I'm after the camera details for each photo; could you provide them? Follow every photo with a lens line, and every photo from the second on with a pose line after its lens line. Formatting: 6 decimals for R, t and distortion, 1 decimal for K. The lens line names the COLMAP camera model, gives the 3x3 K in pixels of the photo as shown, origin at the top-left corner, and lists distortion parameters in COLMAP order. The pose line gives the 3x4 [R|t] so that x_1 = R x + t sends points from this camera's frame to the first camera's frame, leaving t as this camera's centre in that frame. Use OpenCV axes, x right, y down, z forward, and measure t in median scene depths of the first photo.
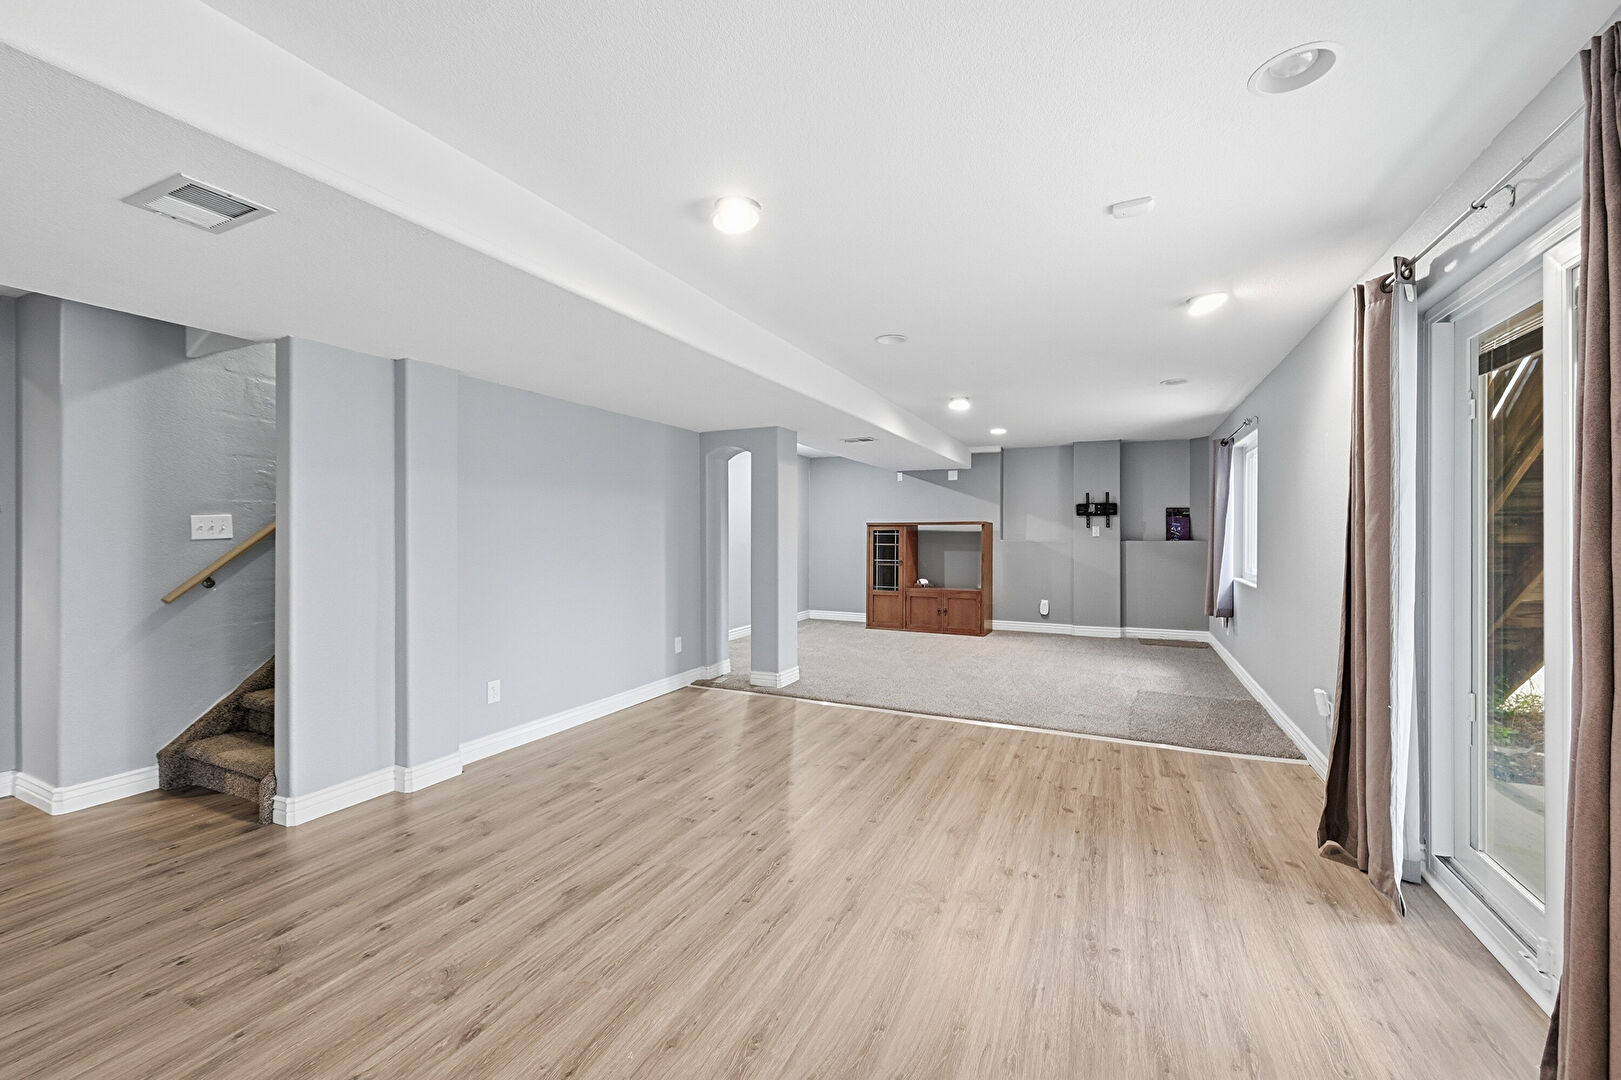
lens RADIAL K [[646.0, 0, 803.6], [0, 646.0, 537.6], [0, 0, 1]] dist [0.000951, 0.000399]
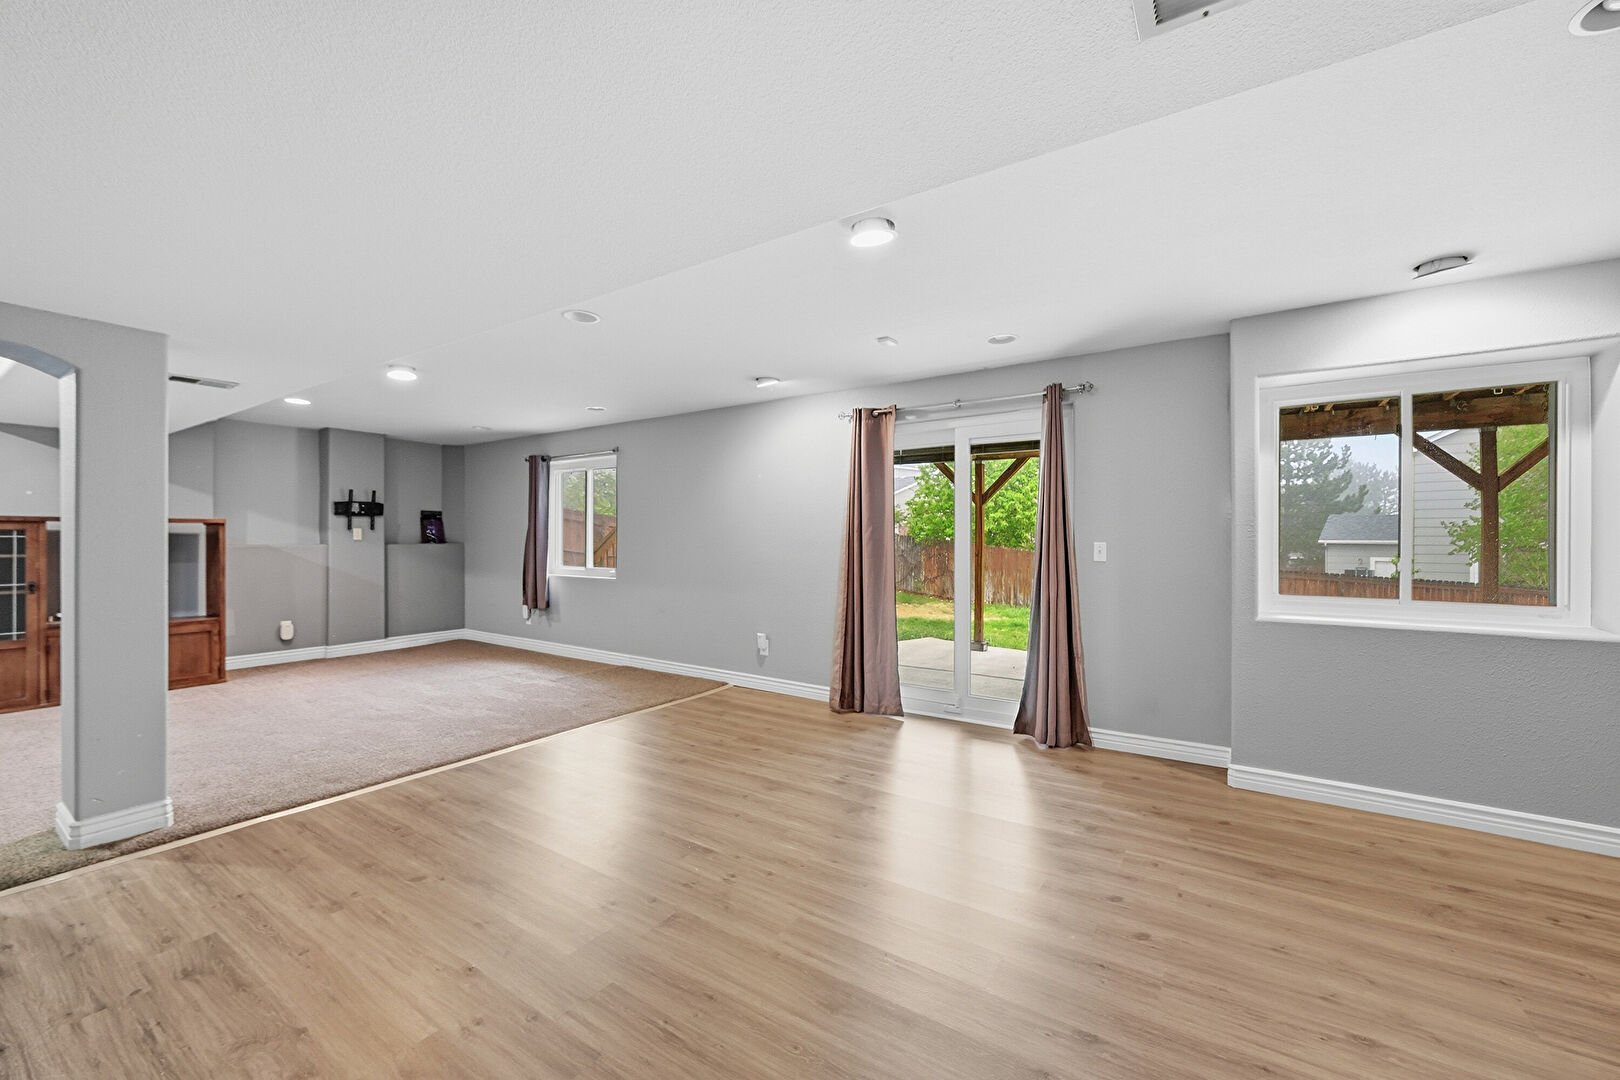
lens RADIAL K [[645.6, 0, 811.2], [0, 645.6, 539.7], [0, 0, 1]] dist [0.000951, 0.000399]
pose [[0.139423, -0.002814, 0.990229, -0.333457], [0.004749, 0.999986, 0.002173, -0.001076], [-0.990222, 0.004400, 0.139434, 0.273647]]
